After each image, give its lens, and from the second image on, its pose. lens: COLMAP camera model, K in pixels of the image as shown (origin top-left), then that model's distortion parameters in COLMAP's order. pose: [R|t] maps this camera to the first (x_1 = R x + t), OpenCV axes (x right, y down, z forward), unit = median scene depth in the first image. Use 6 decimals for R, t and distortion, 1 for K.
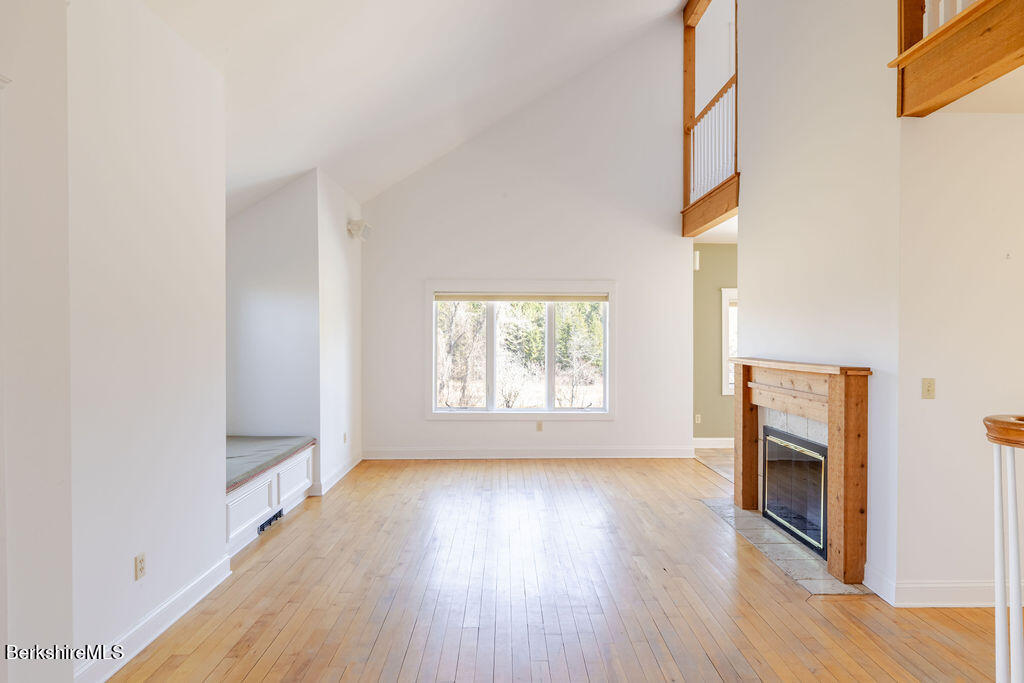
lens RADIAL K [[604.4, 0, 509.6], [0, 604.4, 340.1], [0, 0, 1]] dist [-0.001563, -0.000199]
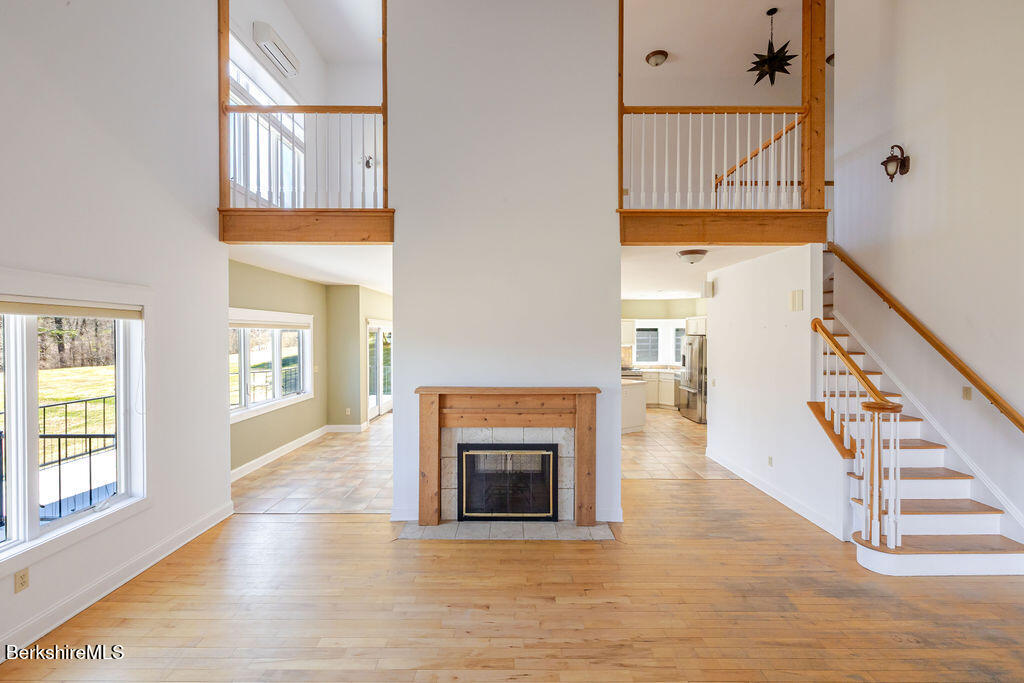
lens RADIAL K [[433.0, 0, 515.2], [0, 433.0, 341.2], [0, 0, 1]] dist [-0.002369, -0.000233]
pose [[-0.008832, -0.015016, 0.999848, -0.454541], [0.001236, 0.999886, 0.015028, -0.076162], [-0.999960, 0.001368, -0.008813, 0.980639]]
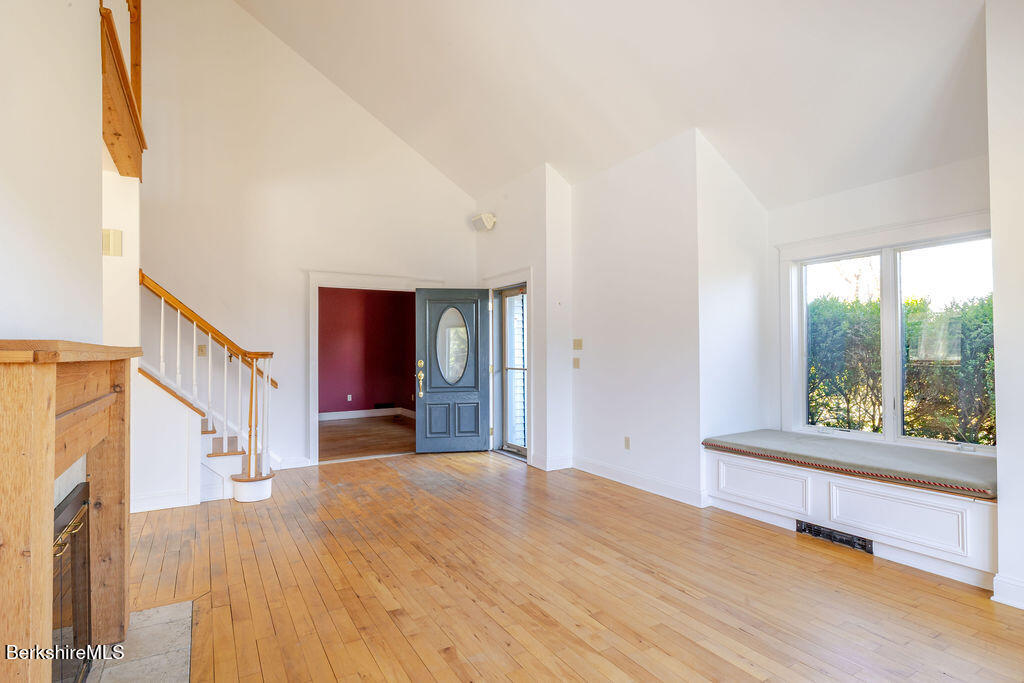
lens RADIAL K [[510.0, 0, 510.8], [0, 510.0, 343.7], [0, 0, 1]] dist [-0.007267, -0.000216]
pose [[-0.867371, -0.000418, -0.497662, 0.362409], [0.003117, 0.999975, -0.006273, 0.035954], [0.497653, -0.006992, -0.867348, 1.467500]]
